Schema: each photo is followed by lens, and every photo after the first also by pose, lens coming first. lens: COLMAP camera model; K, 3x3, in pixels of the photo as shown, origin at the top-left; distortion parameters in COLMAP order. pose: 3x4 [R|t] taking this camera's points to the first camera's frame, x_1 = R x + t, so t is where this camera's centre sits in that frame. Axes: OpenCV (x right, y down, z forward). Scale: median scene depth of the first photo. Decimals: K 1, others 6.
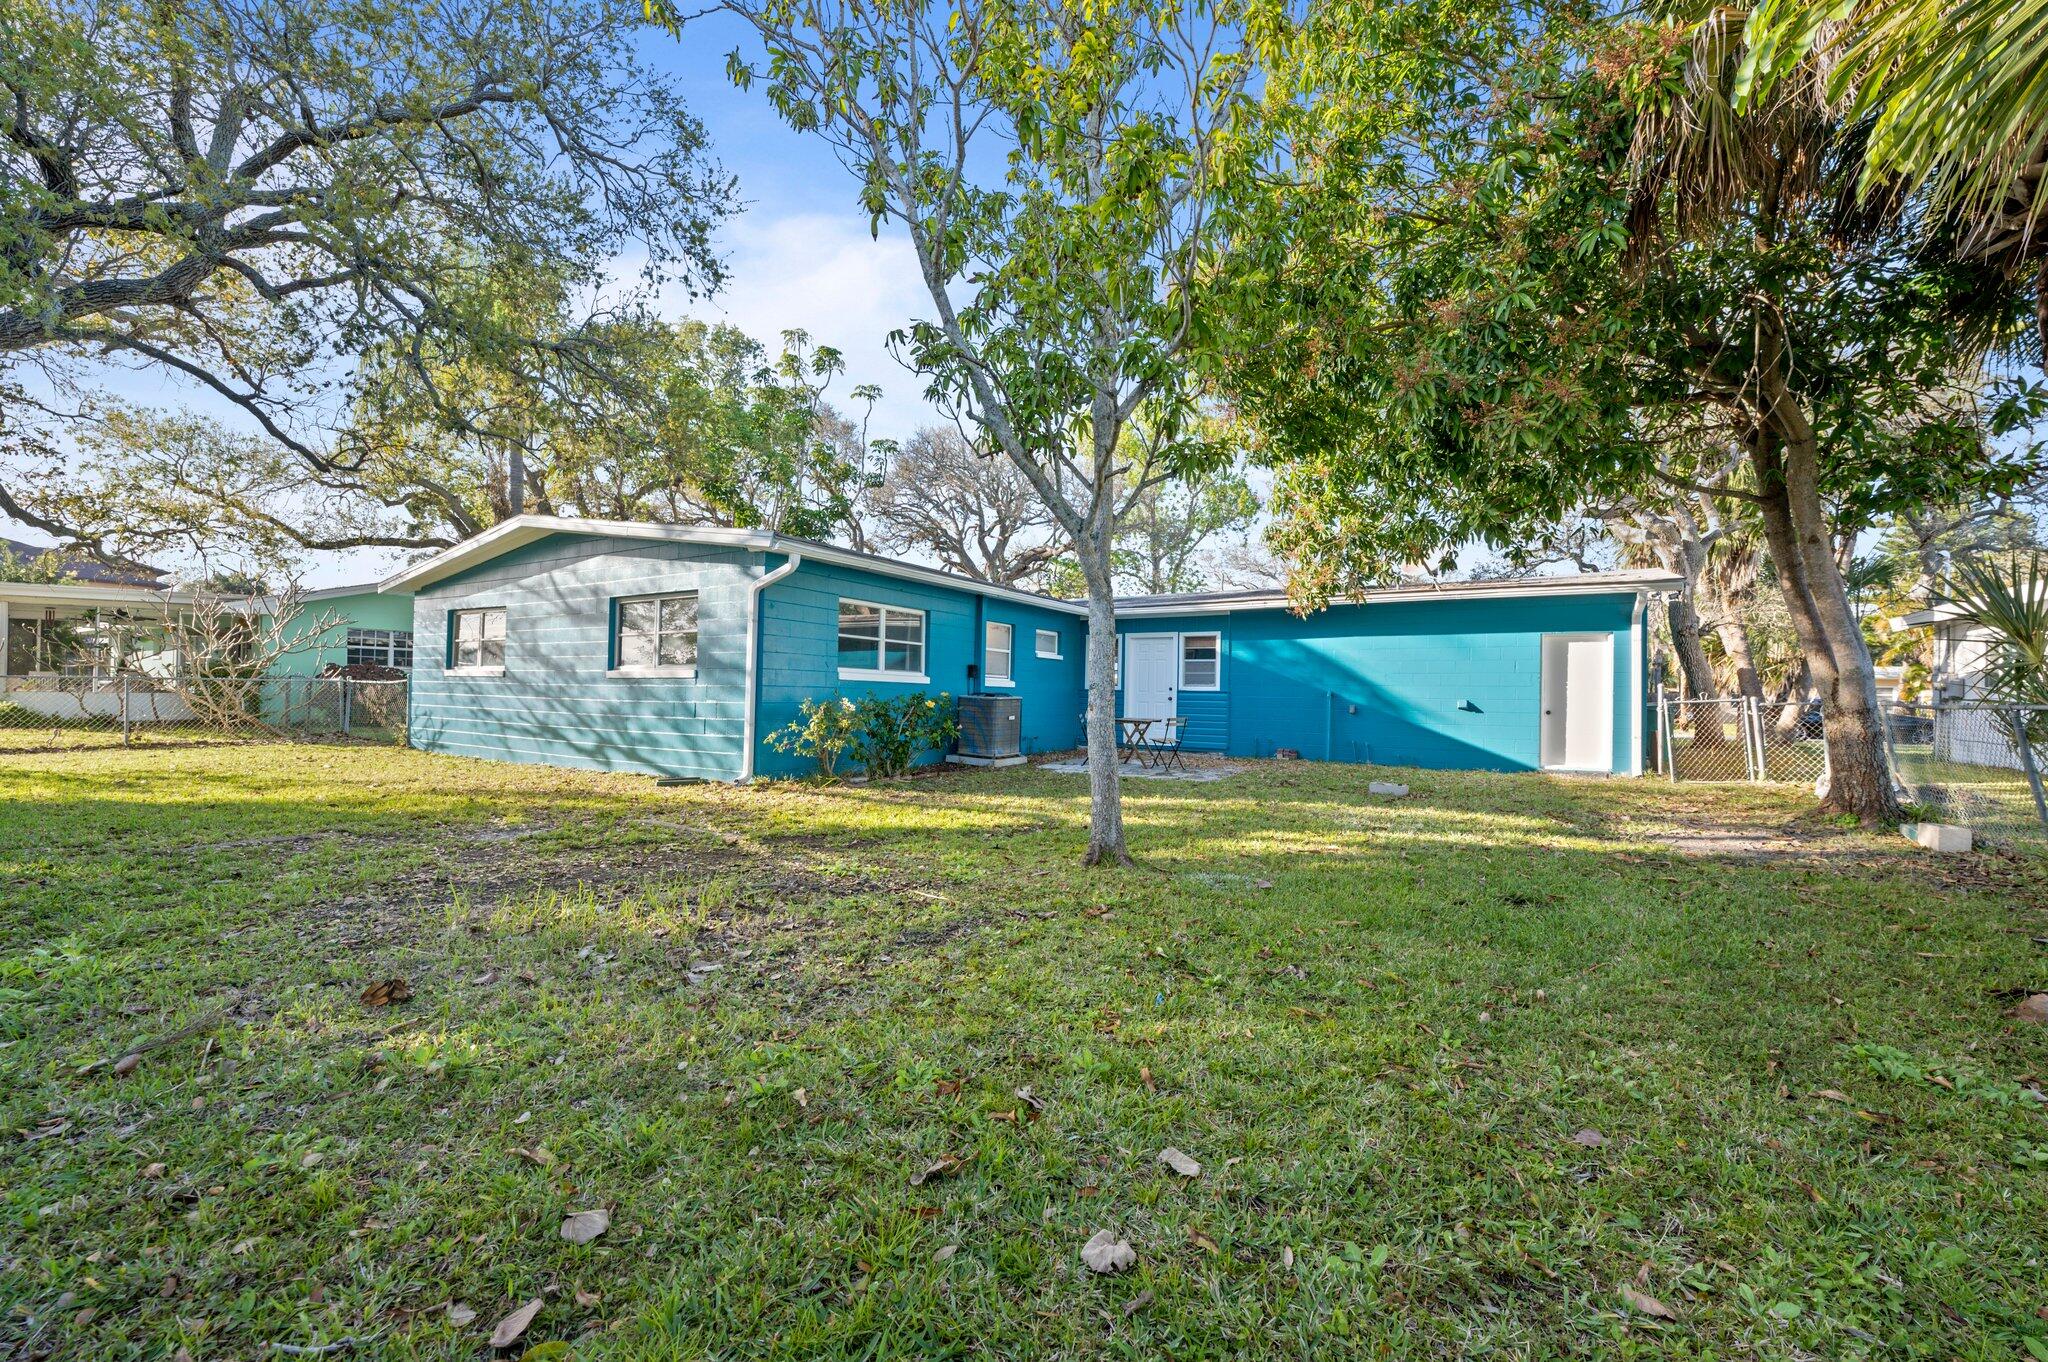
lens RADIAL K [[830.8, 0, 1024.8], [0, 830.8, 683.9], [0, 0, 1]] dist [-0.000875, 0.000019]
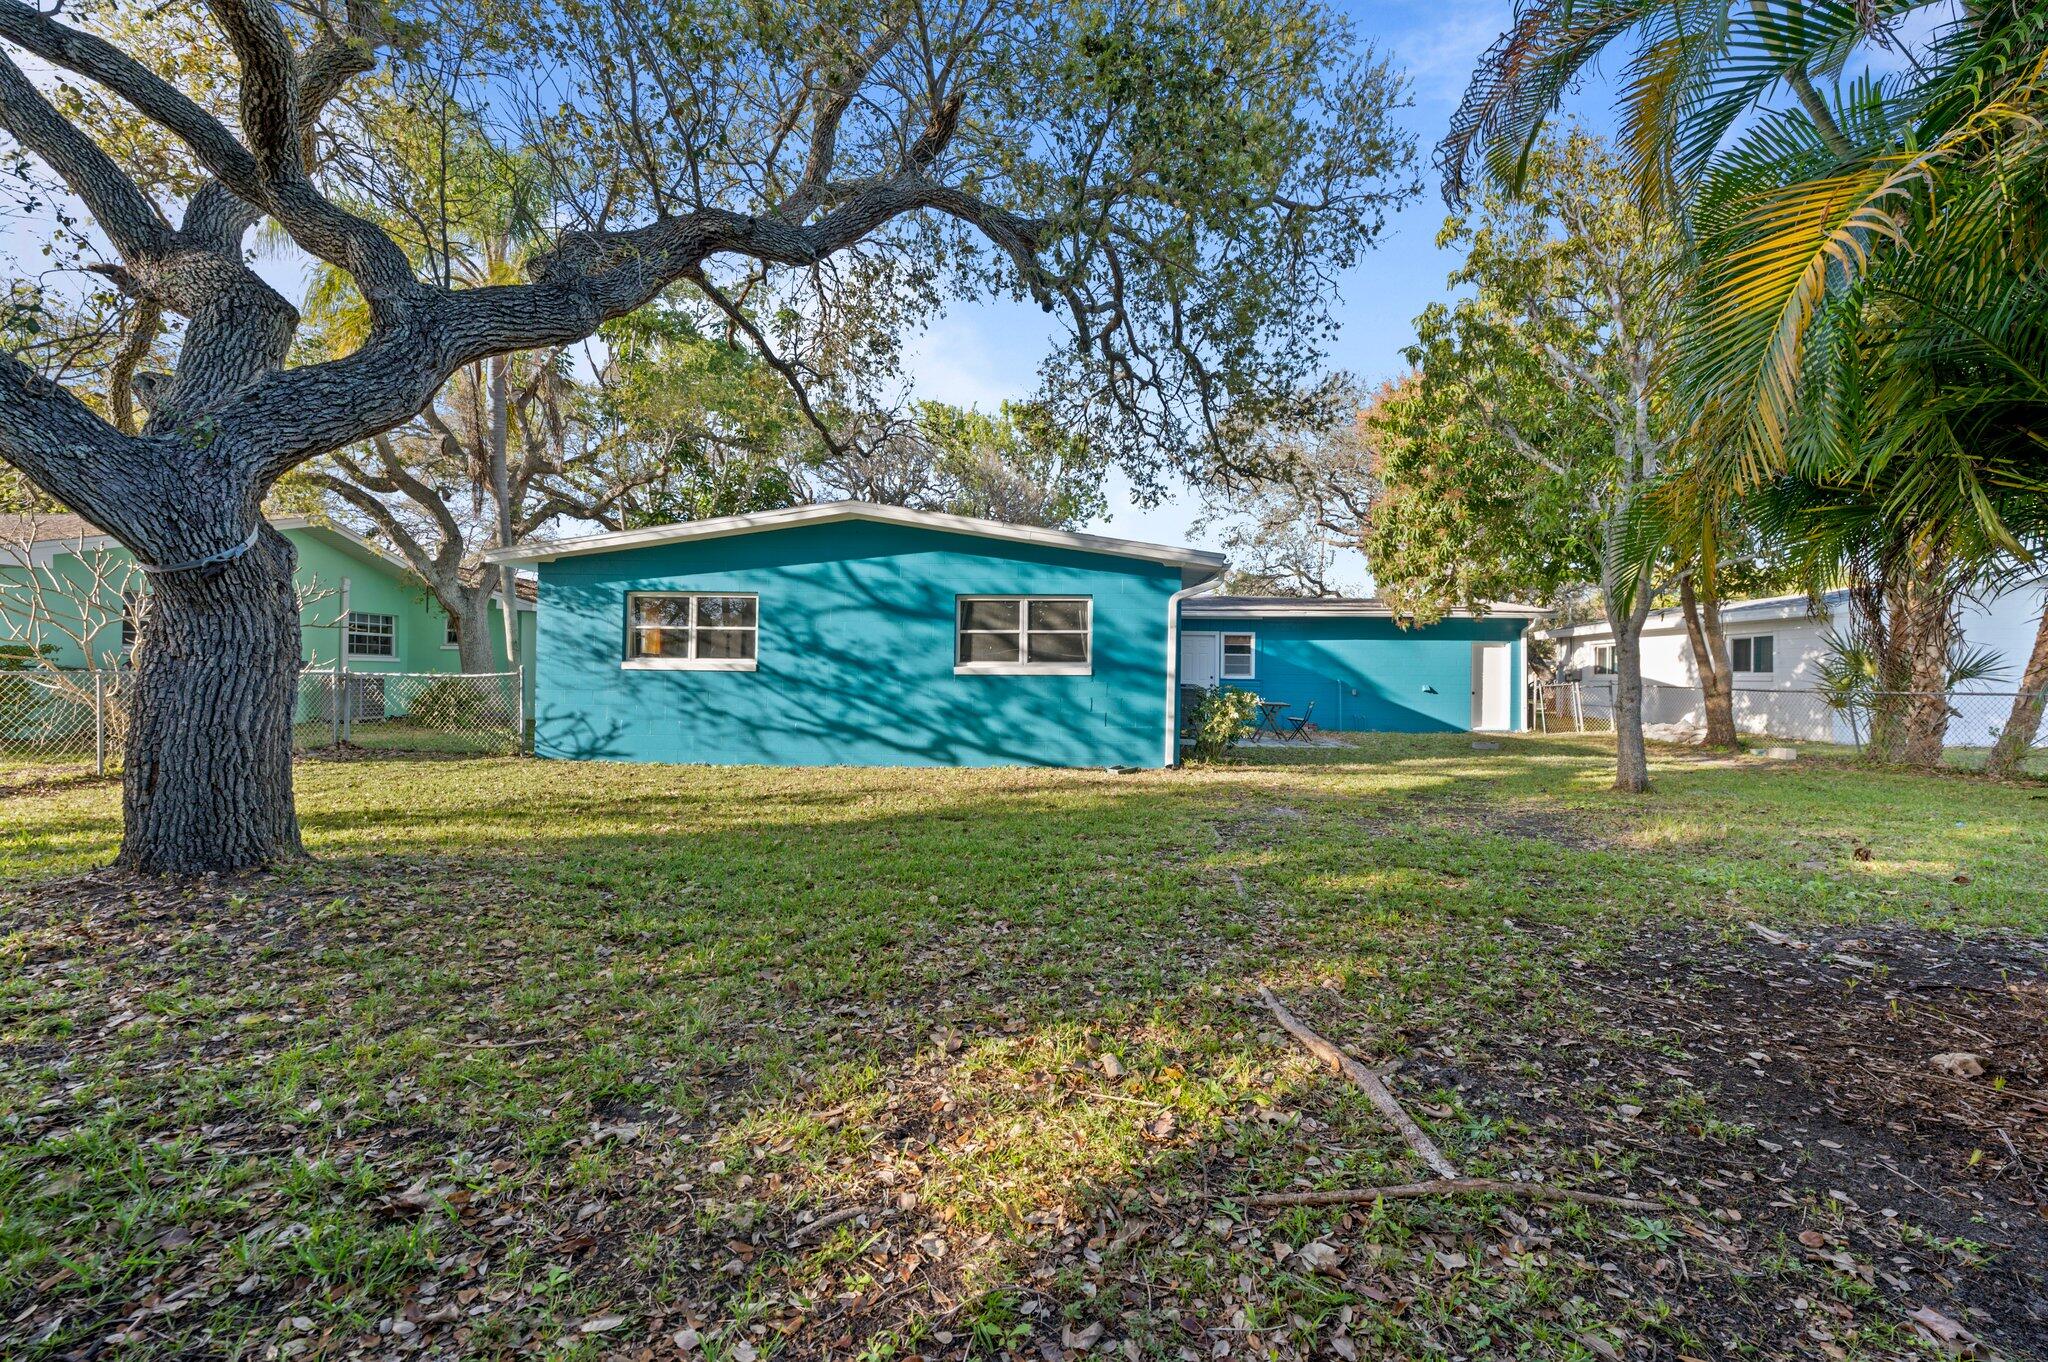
lens RADIAL K [[830.8, 0, 1027.2], [0, 830.8, 679.0], [0, 0, 1]] dist [-0.000875, 0.000019]
pose [[0.869054, -0.007798, 0.494656, -0.868696], [-0.002962, 0.999776, 0.020963, -0.021986], [-0.494709, -0.019683, 0.868836, 0.079768]]
